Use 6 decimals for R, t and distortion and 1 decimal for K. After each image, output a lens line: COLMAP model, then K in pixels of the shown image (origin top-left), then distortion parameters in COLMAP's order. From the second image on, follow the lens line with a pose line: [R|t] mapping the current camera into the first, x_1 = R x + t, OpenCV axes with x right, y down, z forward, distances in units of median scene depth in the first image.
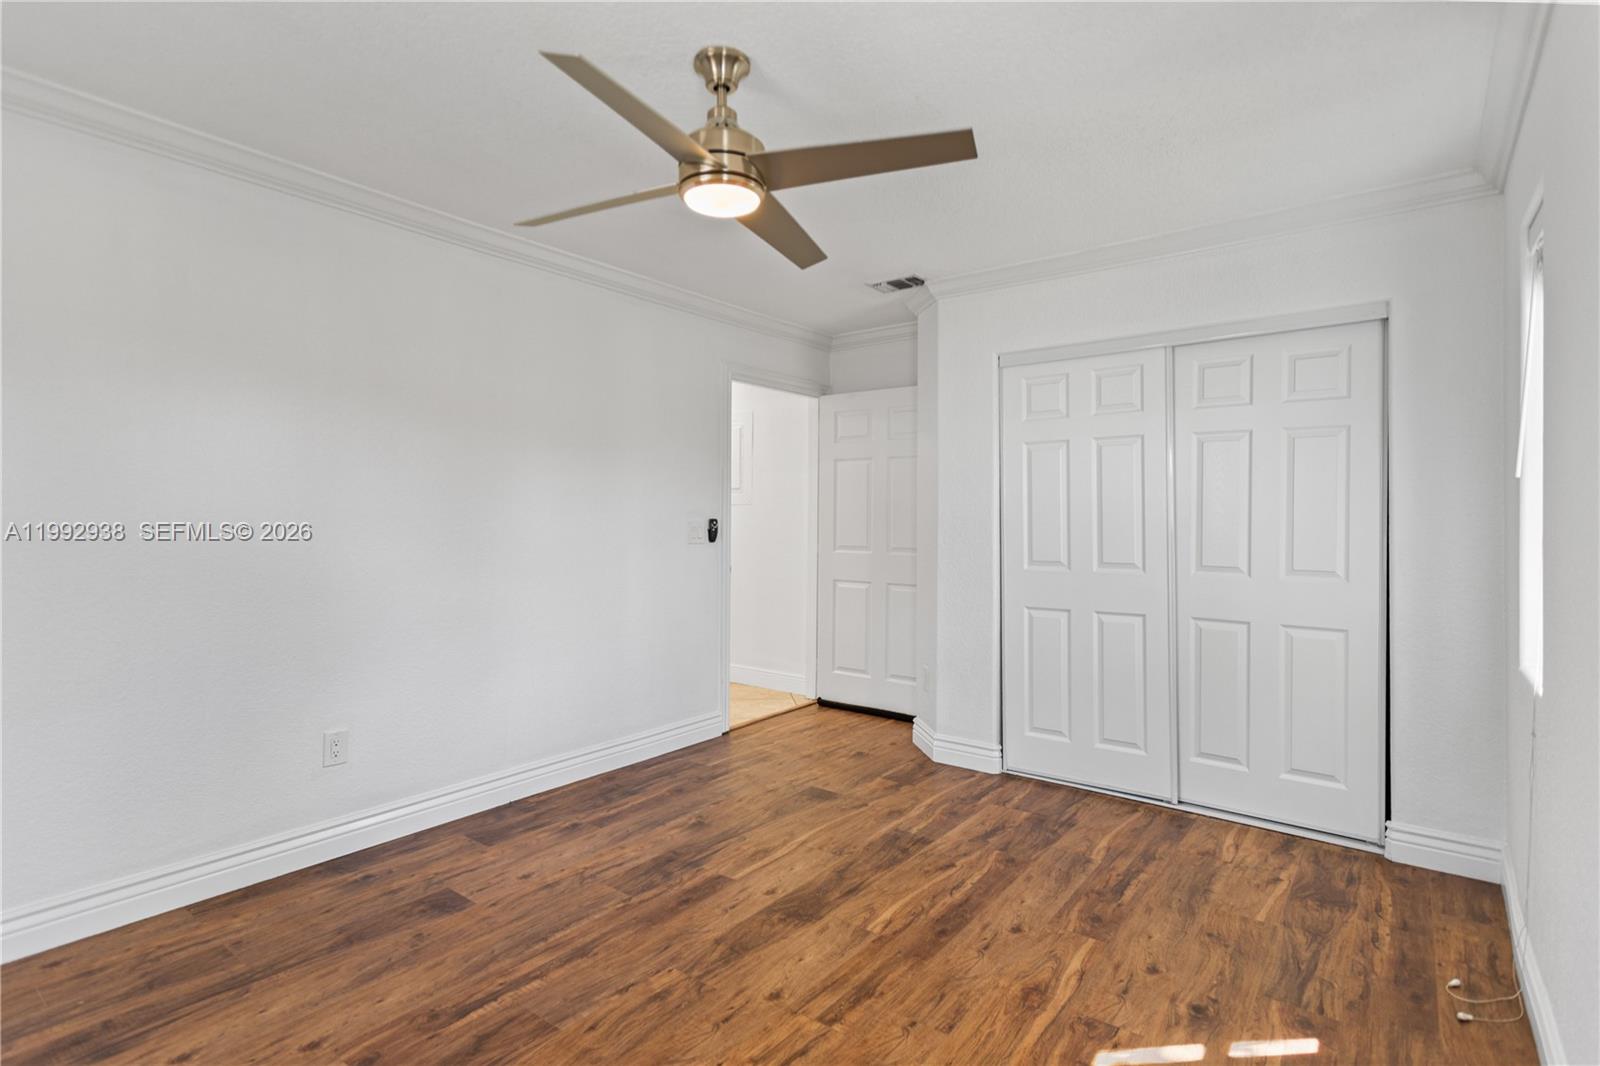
lens RADIAL K [[770.1, 0, 795.0], [0, 770.1, 524.0], [0, 0, 1]] dist [0.001281, 0.000690]
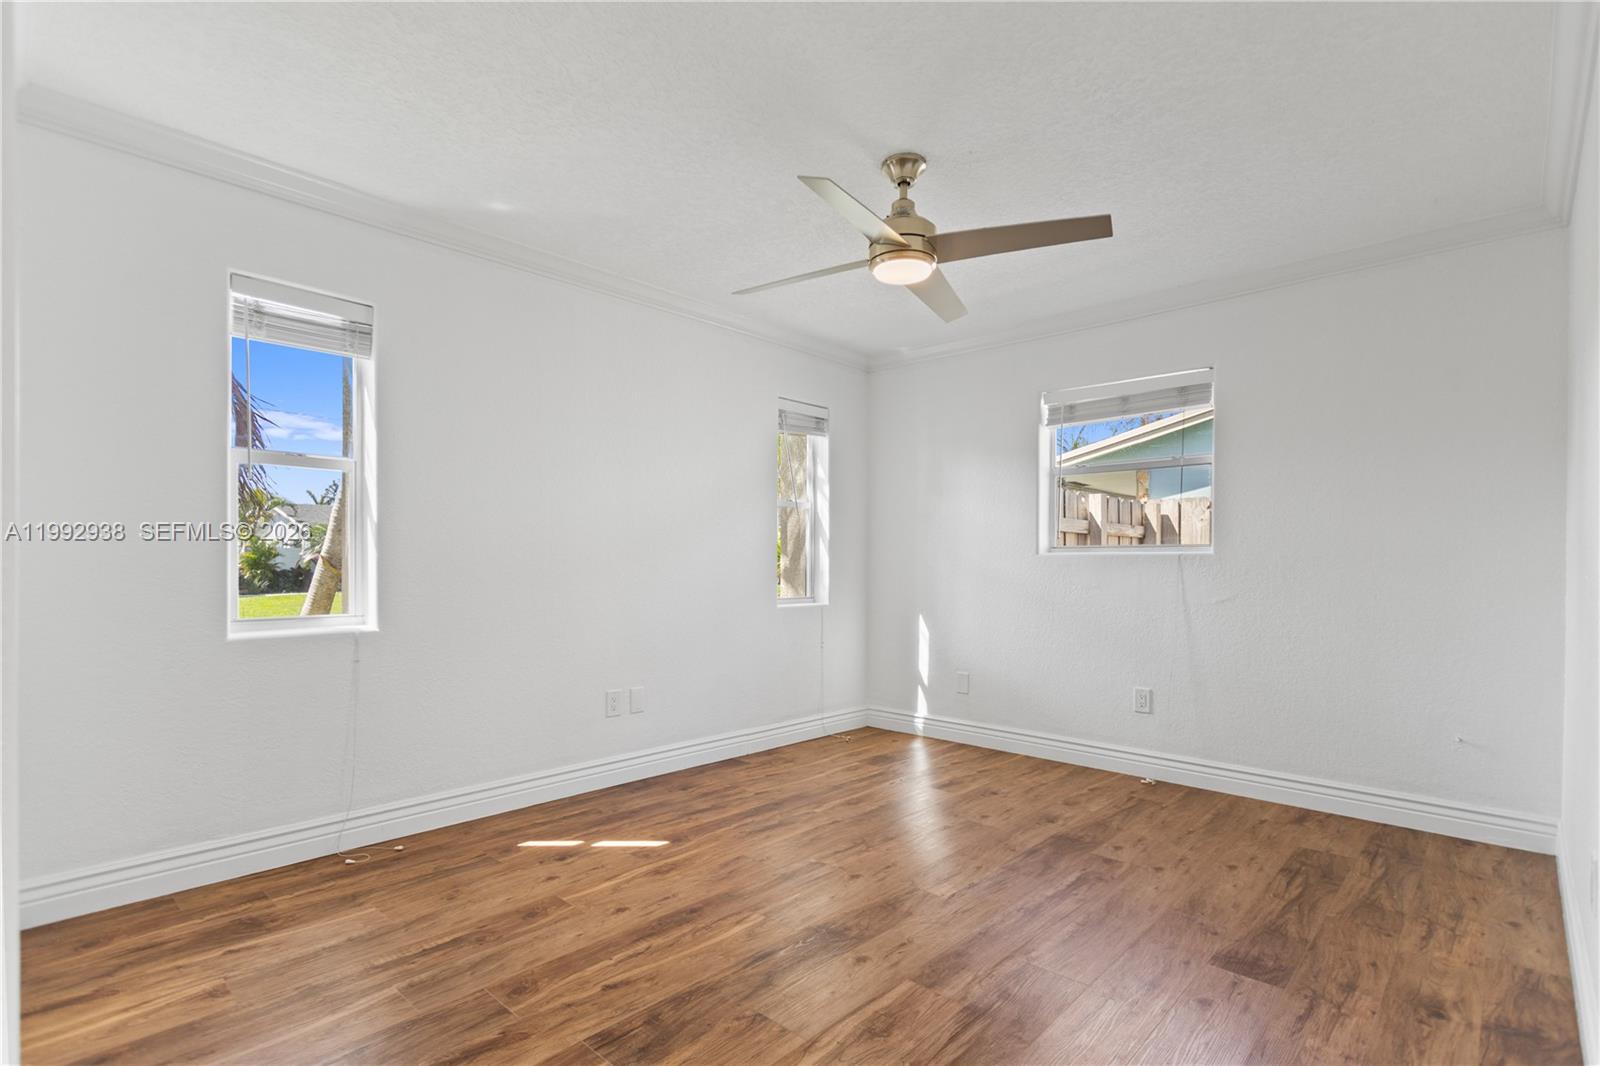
lens RADIAL K [[784.6, 0, 777.5], [0, 784.6, 567.2], [0, 0, 1]] dist [0.001219, 0.000945]
pose [[-0.992832, -0.009014, 0.119175, -0.038802], [-0.007783, 0.999911, 0.010791, 0.046989], [-0.119262, 0.009786, -0.992815, 1.821114]]
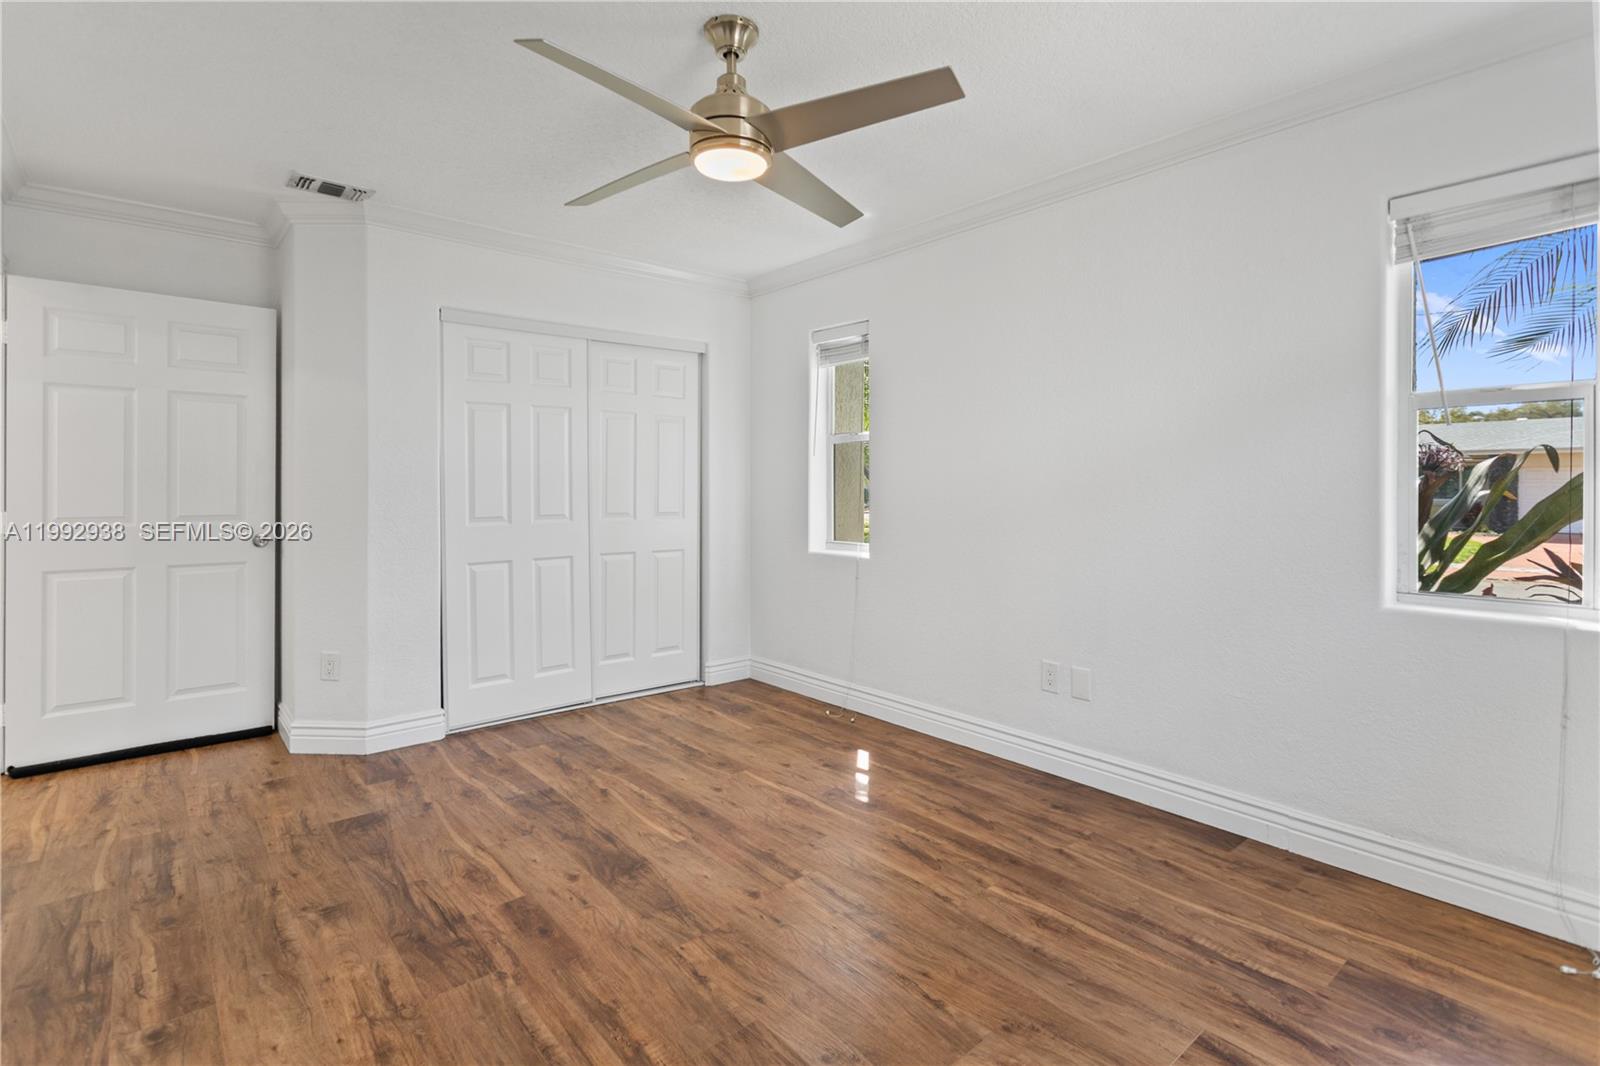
lens RADIAL K [[755.9, 0, 773.3], [0, 755.9, 492.3], [0, 0, 1]] dist [0.001451, 0.000535]
pose [[0.234208, -0.011730, 0.972116, -0.838283], [0.007292, 0.999920, 0.010309, 0.009832], [-0.972159, 0.004674, 0.234275, 0.546338]]
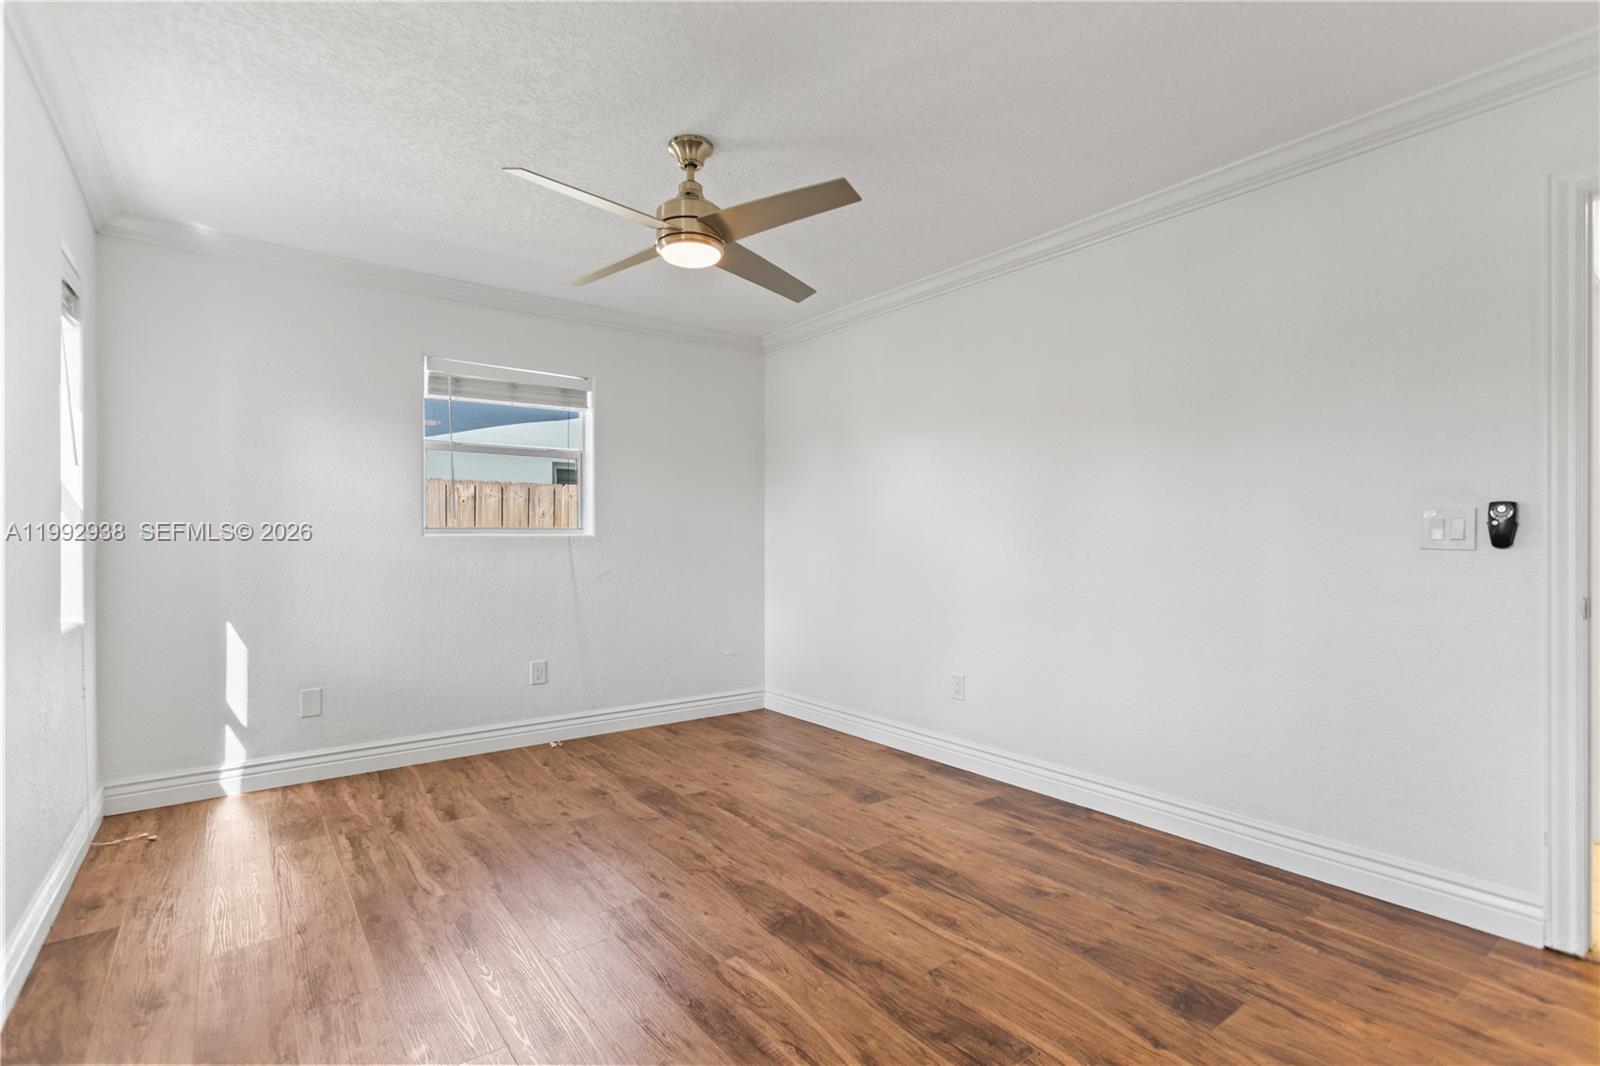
lens RADIAL K [[770.1, 0, 811.3], [0, 770.1, 541.7], [0, 0, 1]] dist [0.001597, 0.000408]
pose [[-0.247914, 0.001122, -0.968782, 0.845535], [-0.006247, 0.999977, 0.002757, 0.035984], [0.968762, 0.006735, -0.247901, 1.173708]]
